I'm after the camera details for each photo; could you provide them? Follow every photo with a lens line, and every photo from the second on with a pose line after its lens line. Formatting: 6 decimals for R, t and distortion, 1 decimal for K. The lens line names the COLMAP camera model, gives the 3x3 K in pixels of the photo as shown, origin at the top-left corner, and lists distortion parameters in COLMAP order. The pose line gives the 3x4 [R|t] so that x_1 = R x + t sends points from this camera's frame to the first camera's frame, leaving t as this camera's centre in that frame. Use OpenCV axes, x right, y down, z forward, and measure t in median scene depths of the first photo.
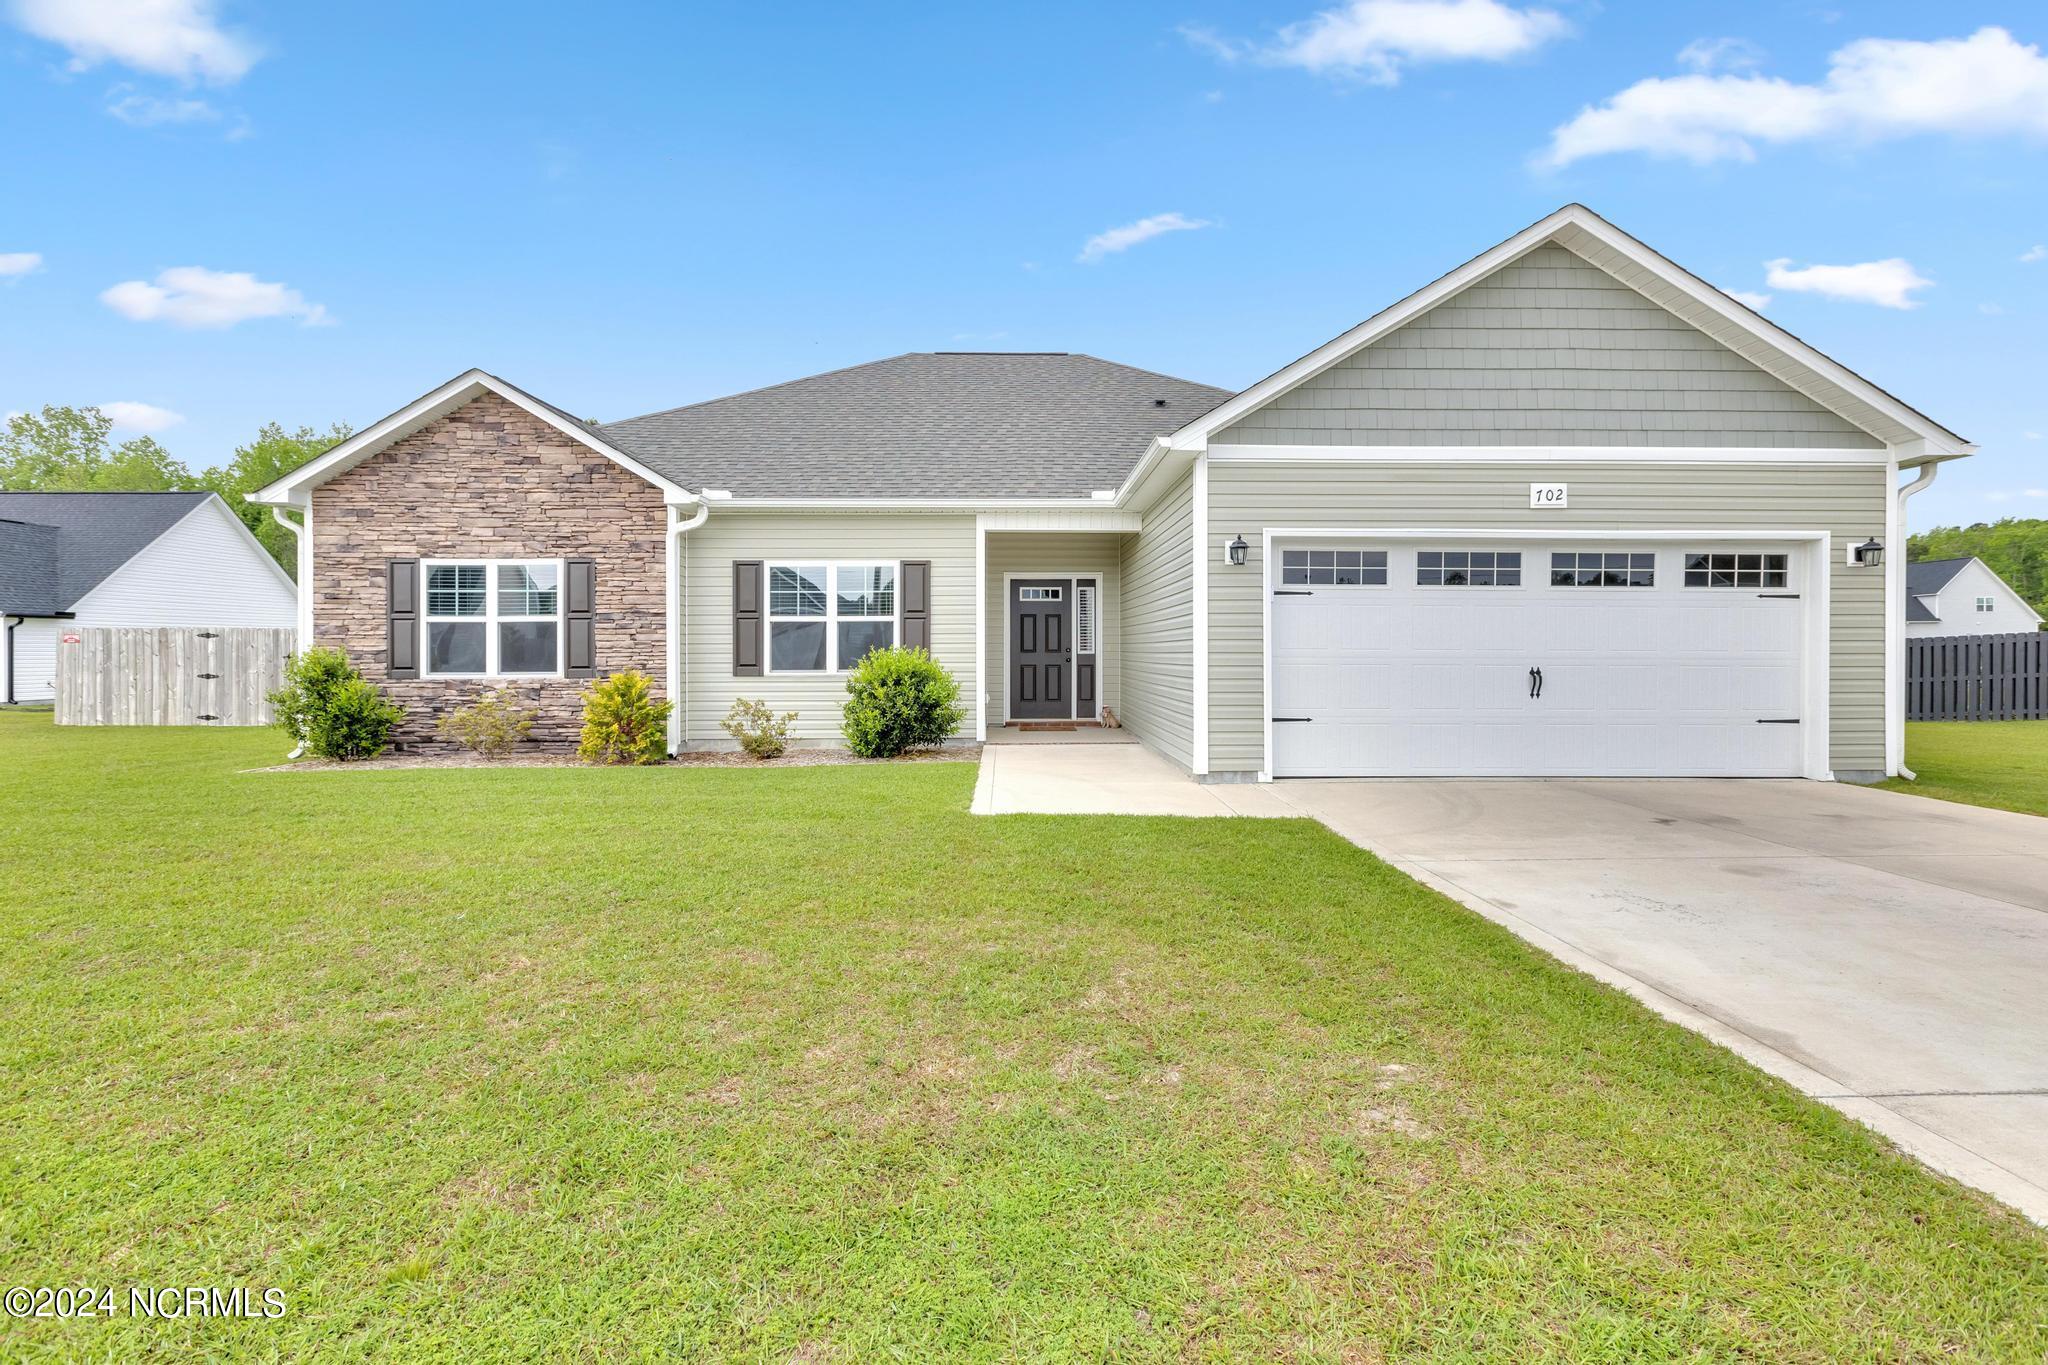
lens RADIAL K [[883.9, 0, 1015.2], [0, 883.9, 673.1], [0, 0, 1]] dist [0.000577, -0.000064]
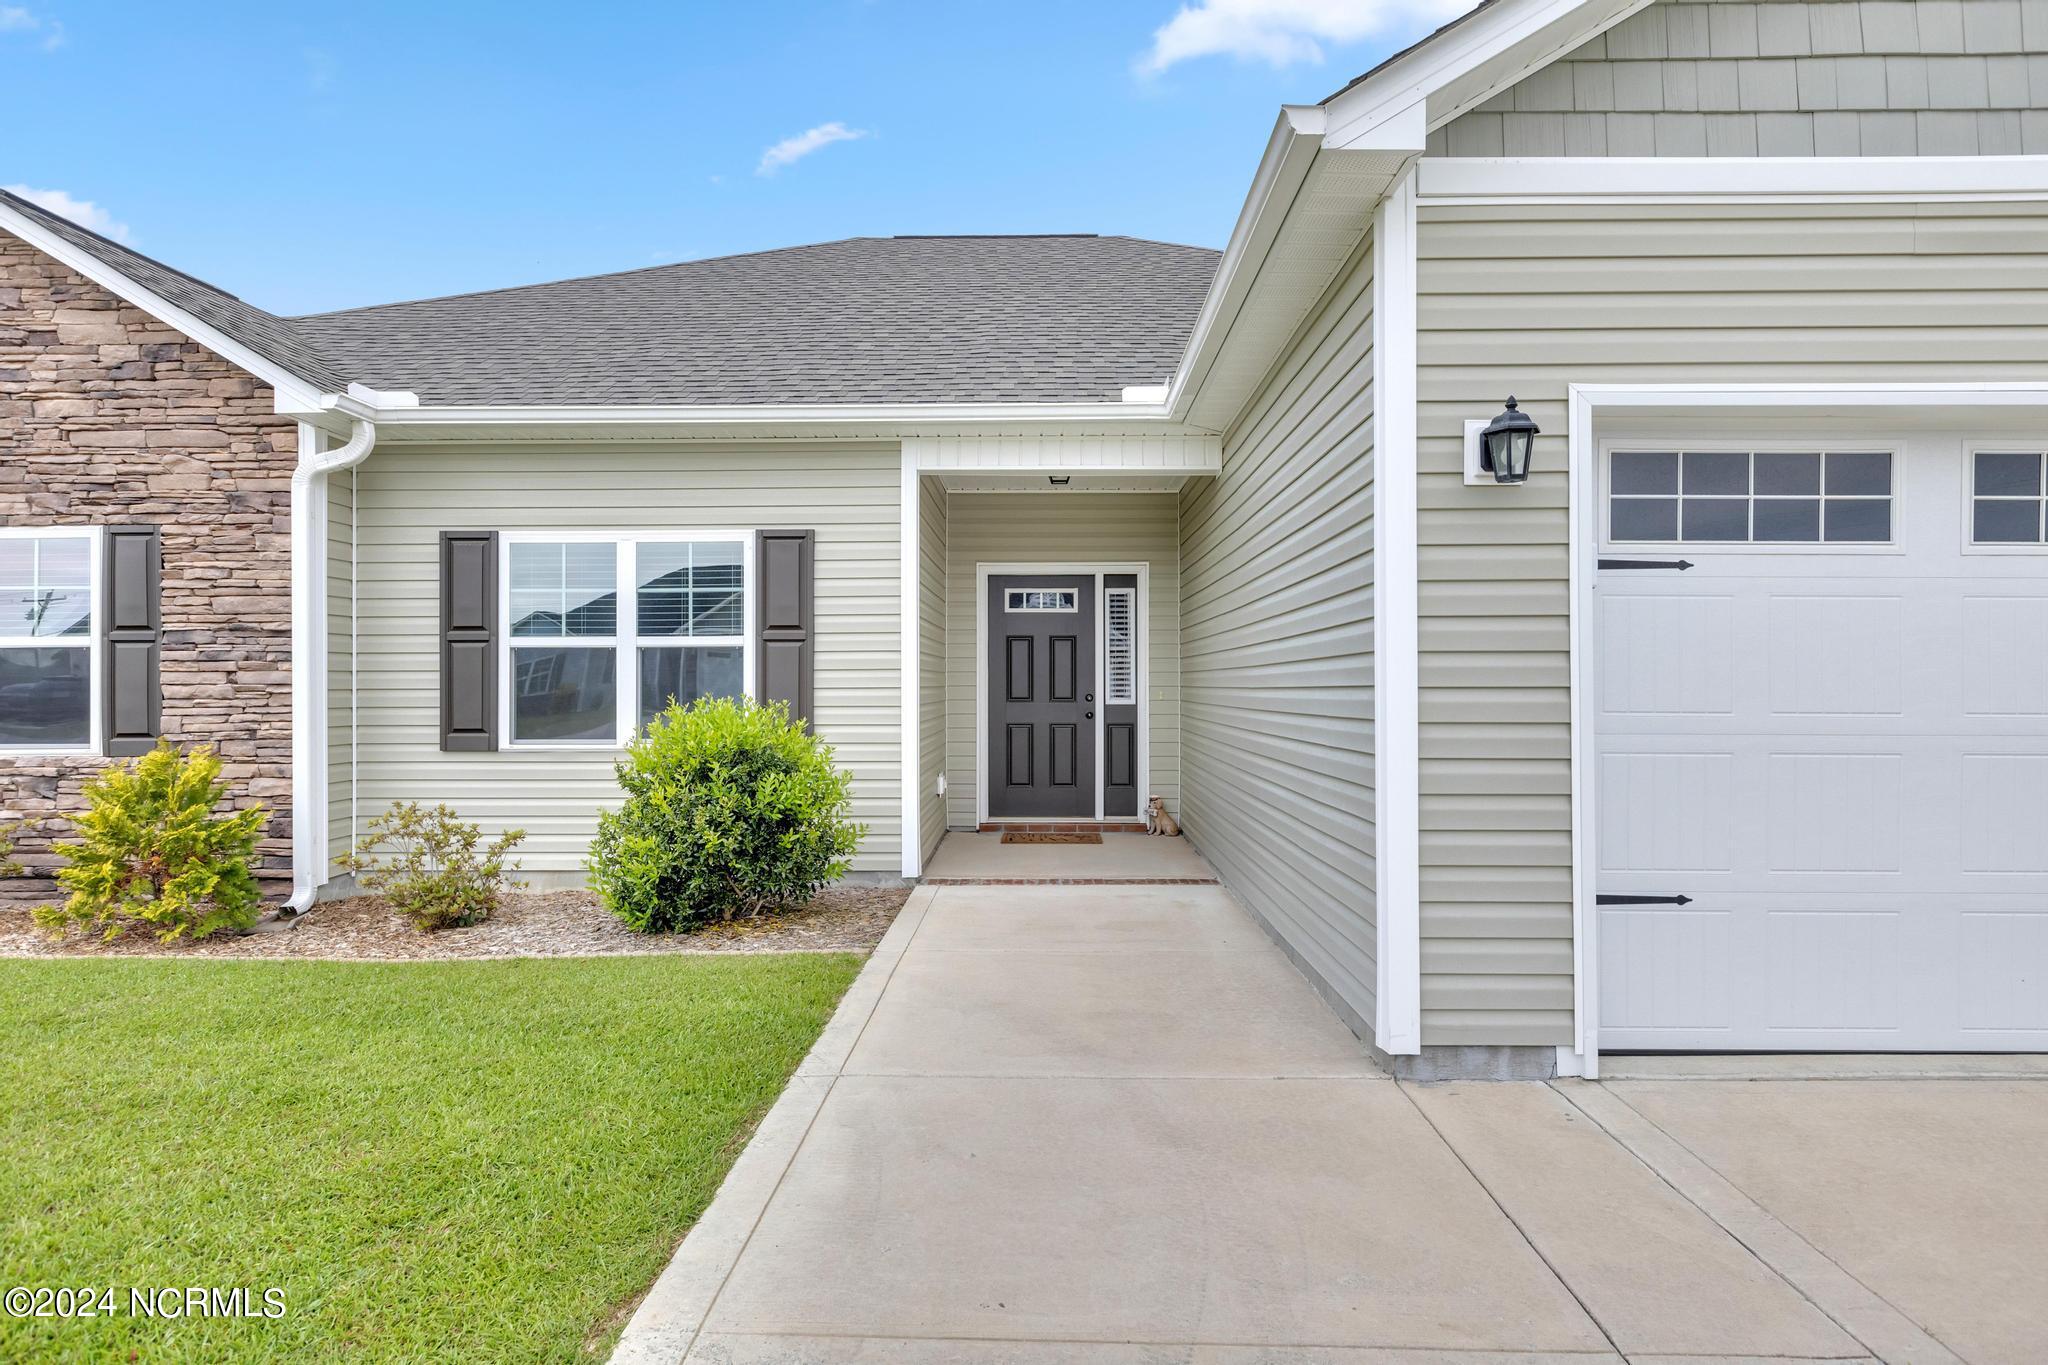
lens RADIAL K [[1028.8, 0, 1018.6], [0, 1028.8, 696.6], [0, 0, 1]] dist [-0.000030, -0.000703]
pose [[0.999277, 0.000478, -0.038005, 0.050159], [-0.001104, 0.999864, -0.016441, -0.020043], [0.037992, 0.016471, 0.999142, 0.419386]]
